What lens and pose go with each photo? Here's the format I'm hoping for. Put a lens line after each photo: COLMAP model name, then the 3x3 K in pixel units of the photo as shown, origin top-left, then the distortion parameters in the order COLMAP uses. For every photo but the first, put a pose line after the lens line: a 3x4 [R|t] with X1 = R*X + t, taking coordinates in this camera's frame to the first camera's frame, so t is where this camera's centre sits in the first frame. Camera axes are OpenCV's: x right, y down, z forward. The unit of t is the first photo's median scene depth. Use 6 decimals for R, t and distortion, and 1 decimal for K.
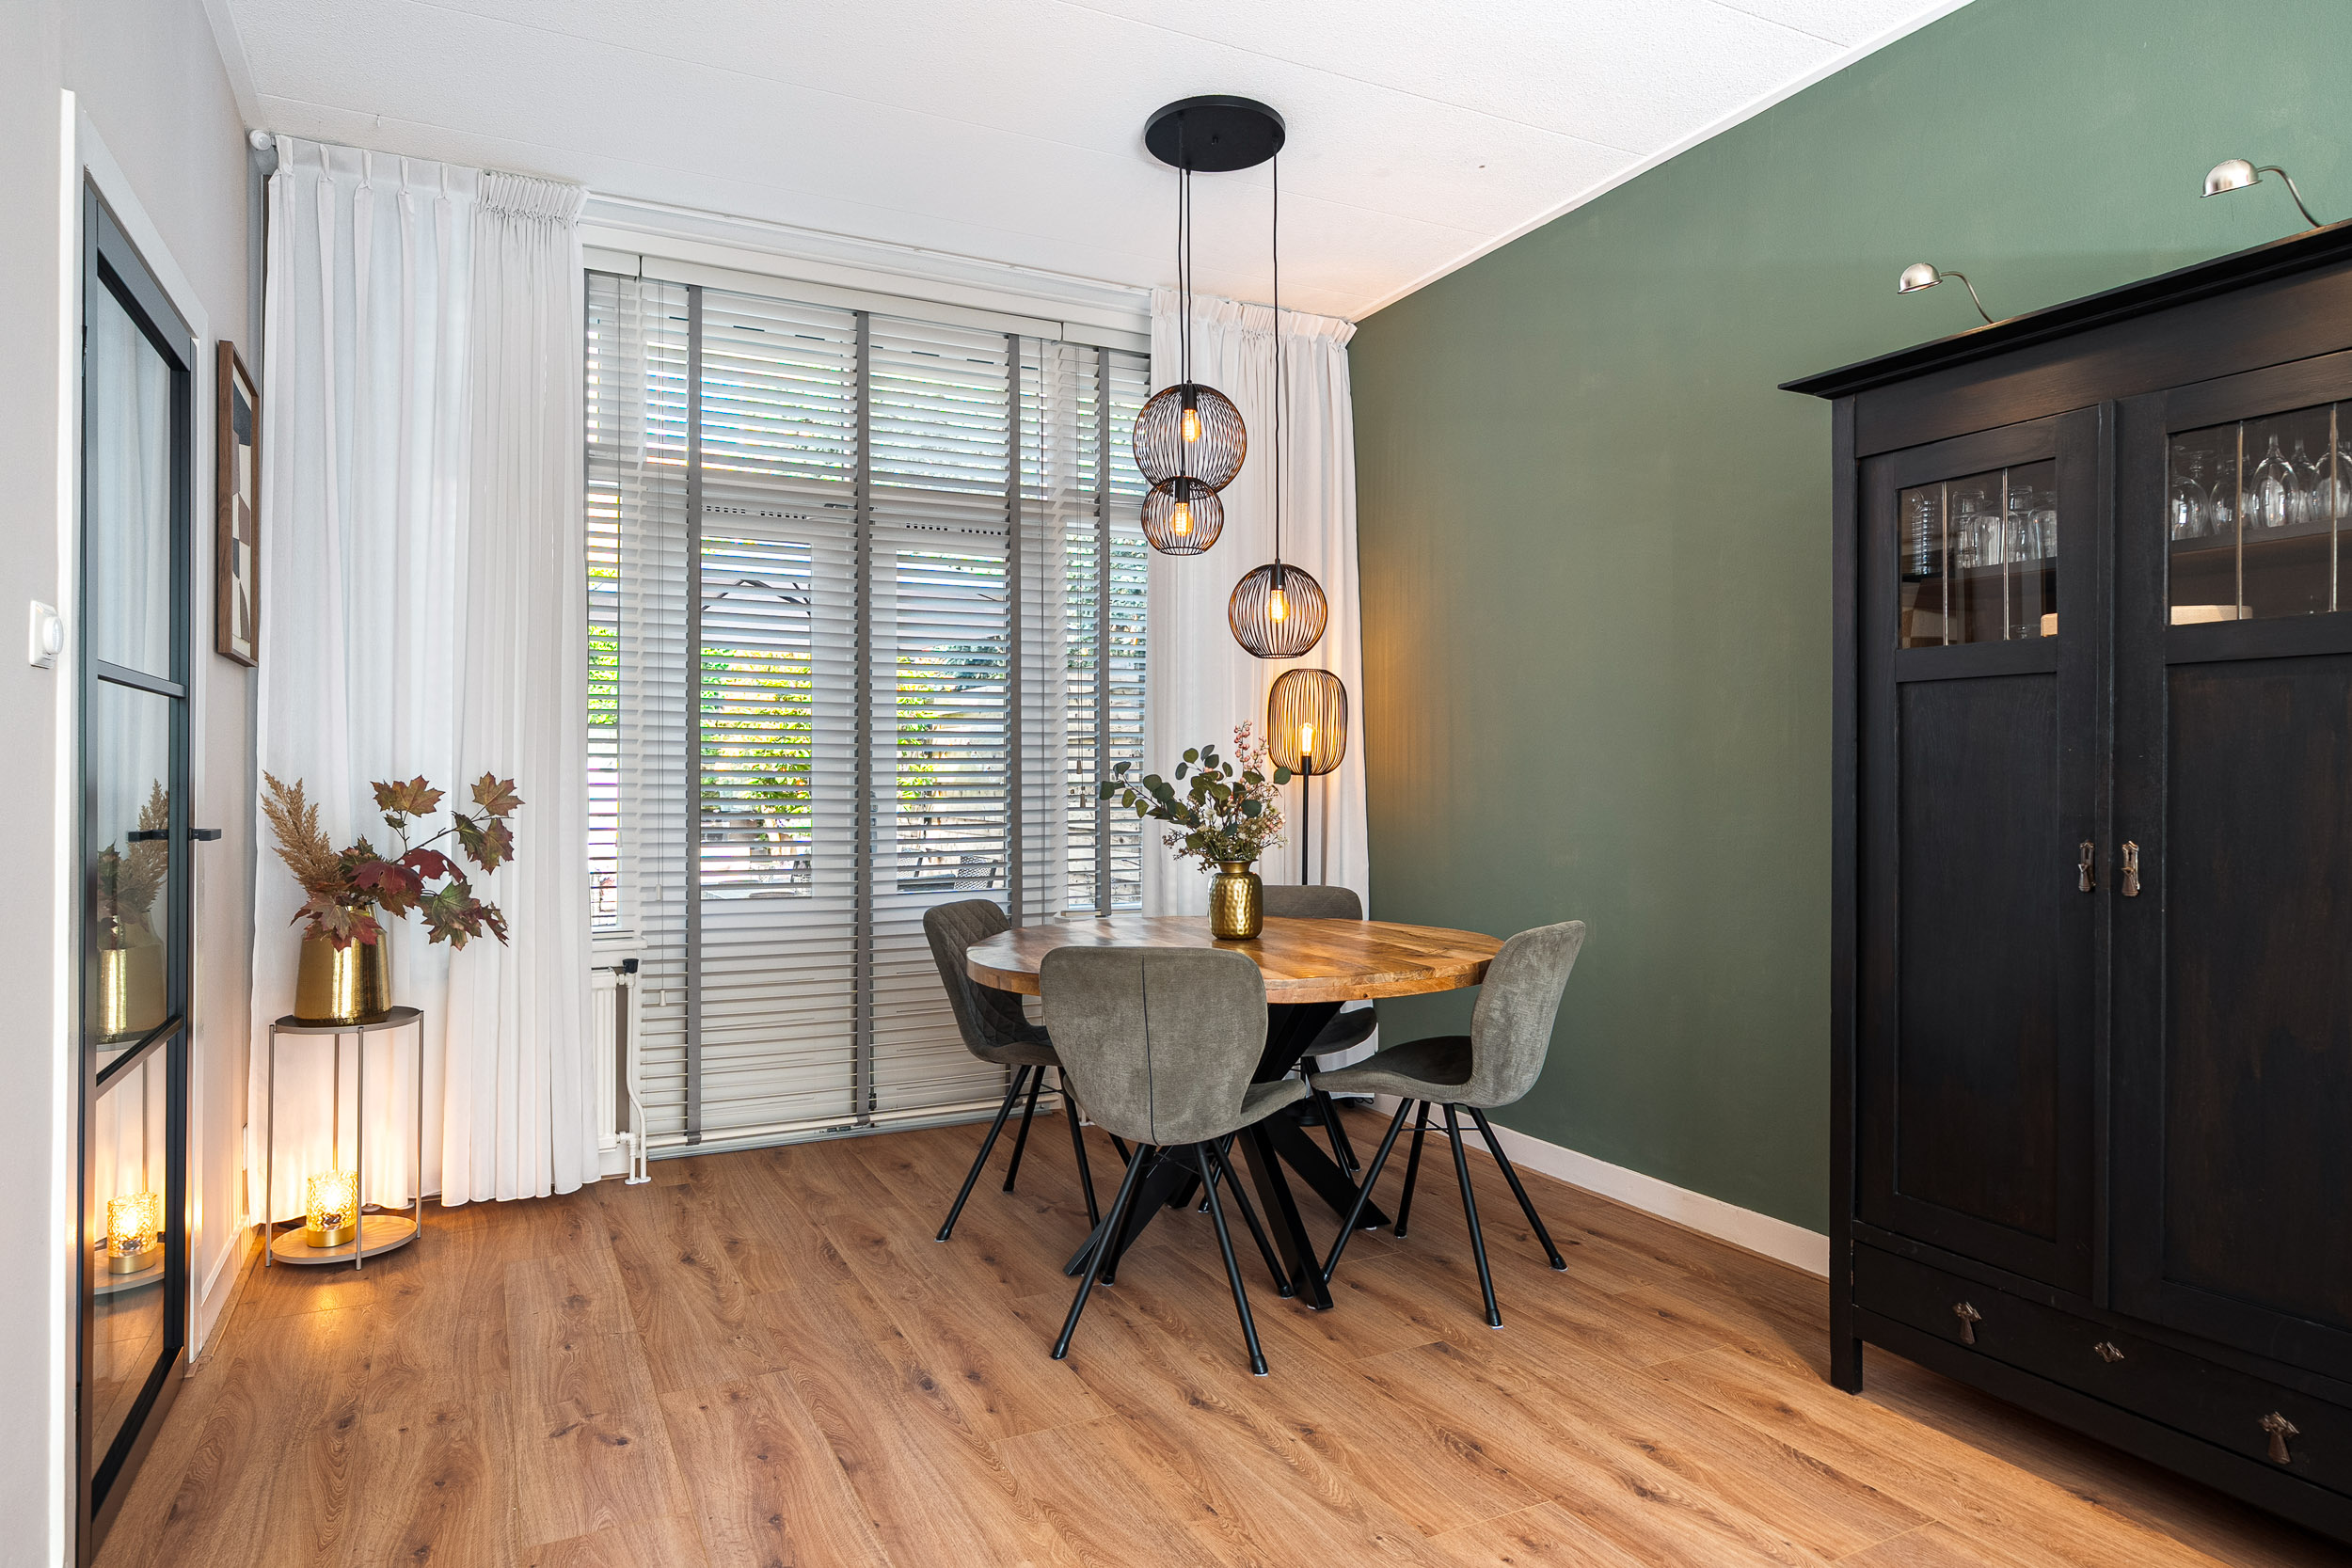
lens RADIAL K [[1394.9, 0, 1174.9], [0, 1394.9, 771.0], [0, 0, 1]] dist [-0.000964, 0.003045]
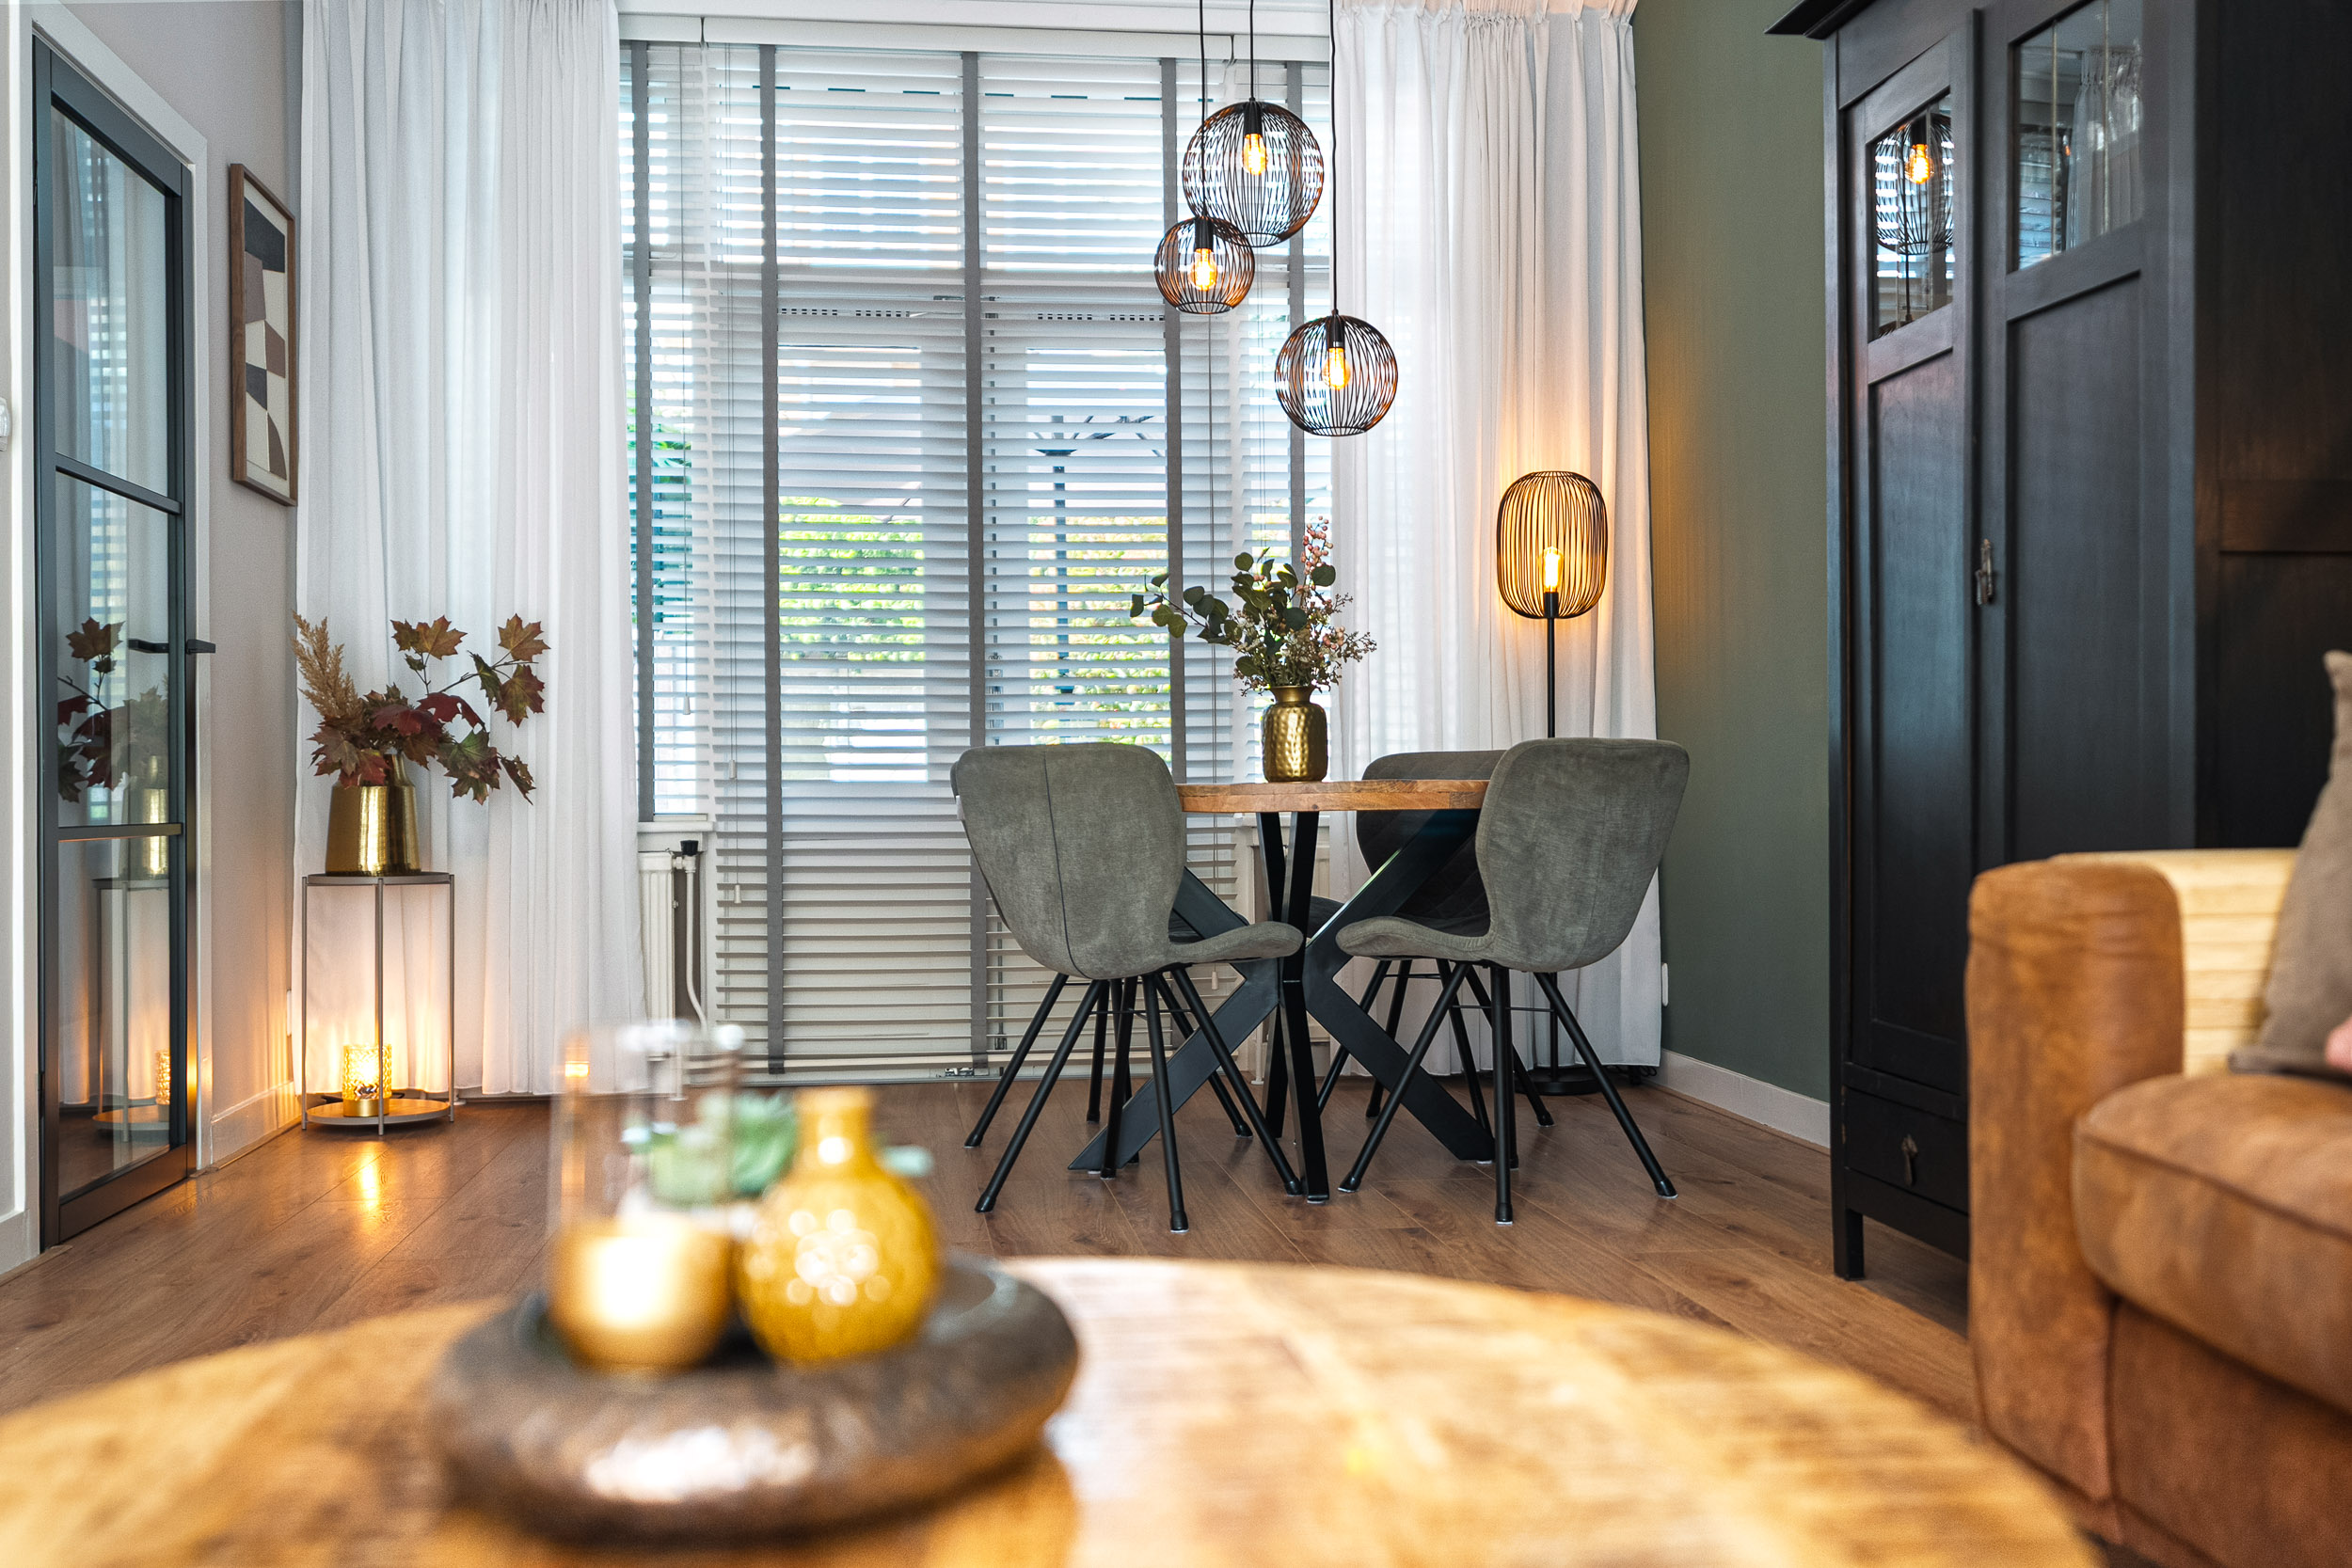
lens RADIAL K [[2314.3, 0, 1165.1], [0, 2314.3, 787.9], [0, 0, 1]] dist [0.016116, 0.000000]
pose [[0.942351, -0.007990, -0.334531, 0.422465], [0.009733, 0.999946, 0.003534, 0.116616], [0.334484, -0.006586, 0.942378, -0.287456]]
